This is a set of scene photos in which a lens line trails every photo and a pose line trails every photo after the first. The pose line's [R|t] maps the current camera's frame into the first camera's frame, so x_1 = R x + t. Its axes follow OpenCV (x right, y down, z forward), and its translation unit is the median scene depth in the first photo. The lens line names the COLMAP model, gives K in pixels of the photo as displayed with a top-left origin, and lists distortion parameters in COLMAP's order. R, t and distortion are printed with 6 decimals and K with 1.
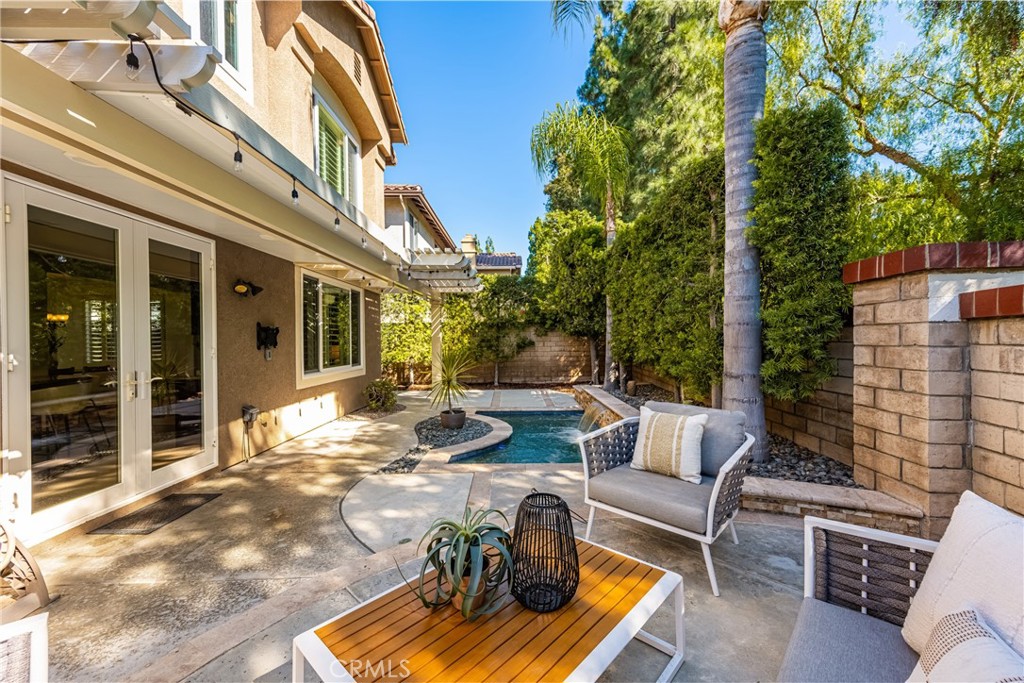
lens RADIAL K [[413.7, 0, 512.8], [0, 413.7, 342.6], [0, 0, 1]] dist [0.014138, -0.000138]
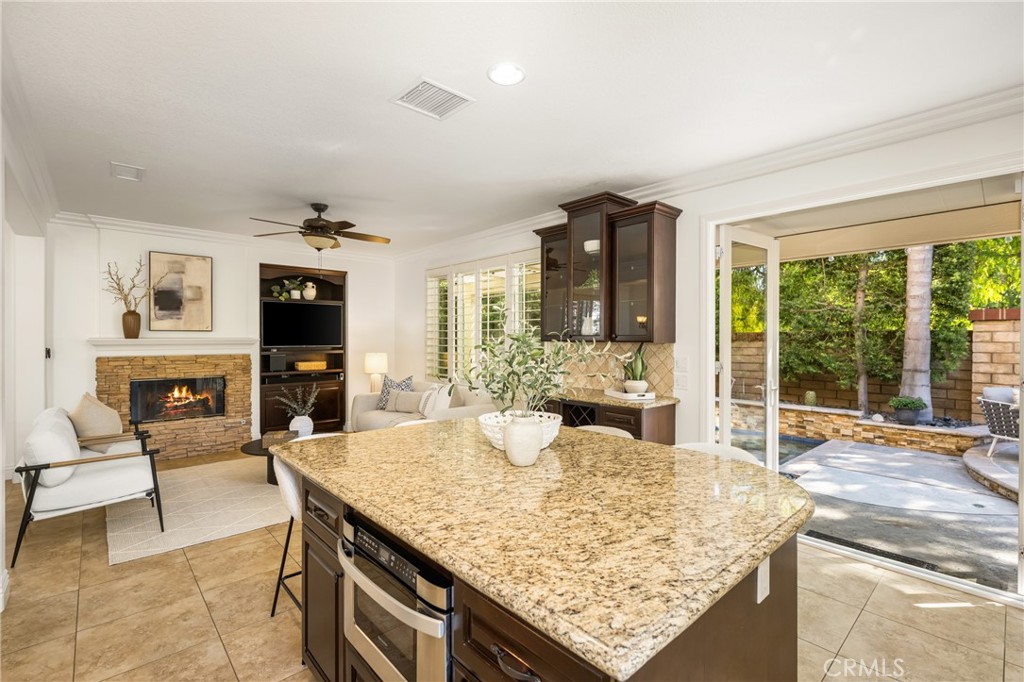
lens RADIAL K [[483.3, 0, 489.3], [0, 483.3, 336.6], [0, 0, 1]] dist [-0.003230, -0.000072]
pose [[0.743546, 0.008126, 0.668636, -2.157533], [-0.002804, 0.999955, -0.009034, -0.036214], [-0.668679, 0.004842, 0.743535, 0.780853]]
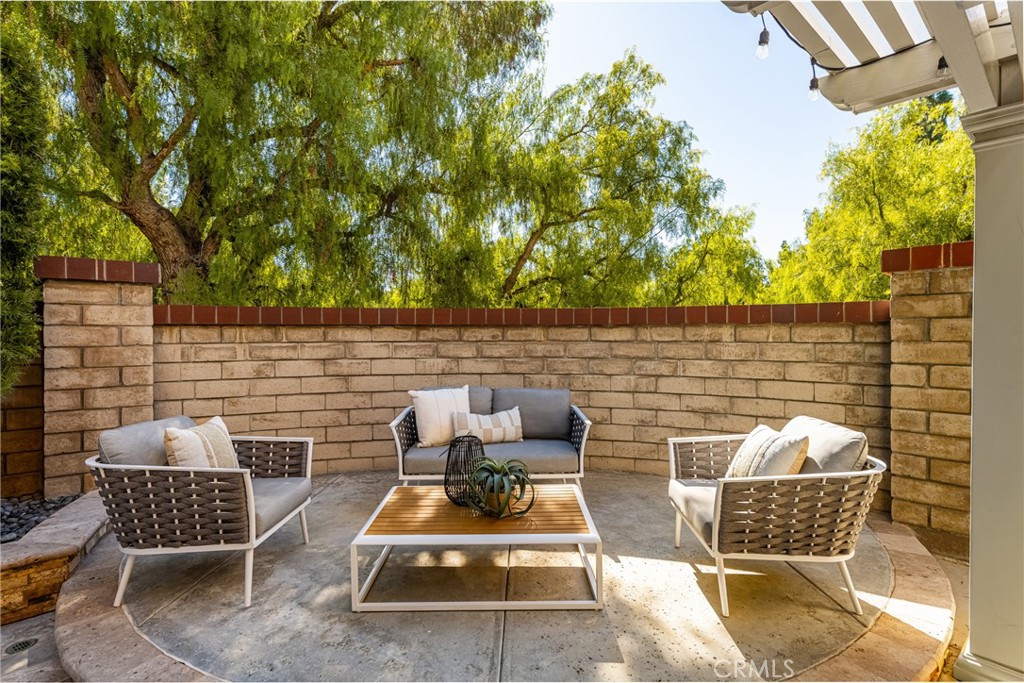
lens RADIAL K [[499.0, 0, 505.0], [0, 499.0, 343.5], [0, 0, 1]] dist [0.013224, -0.001388]
pose [[-0.679873, 0.001648, 0.733328, -0.604288], [0.015322, 0.999811, 0.011959, 0.000921], [-0.733169, 0.019367, -0.679770, 0.940186]]
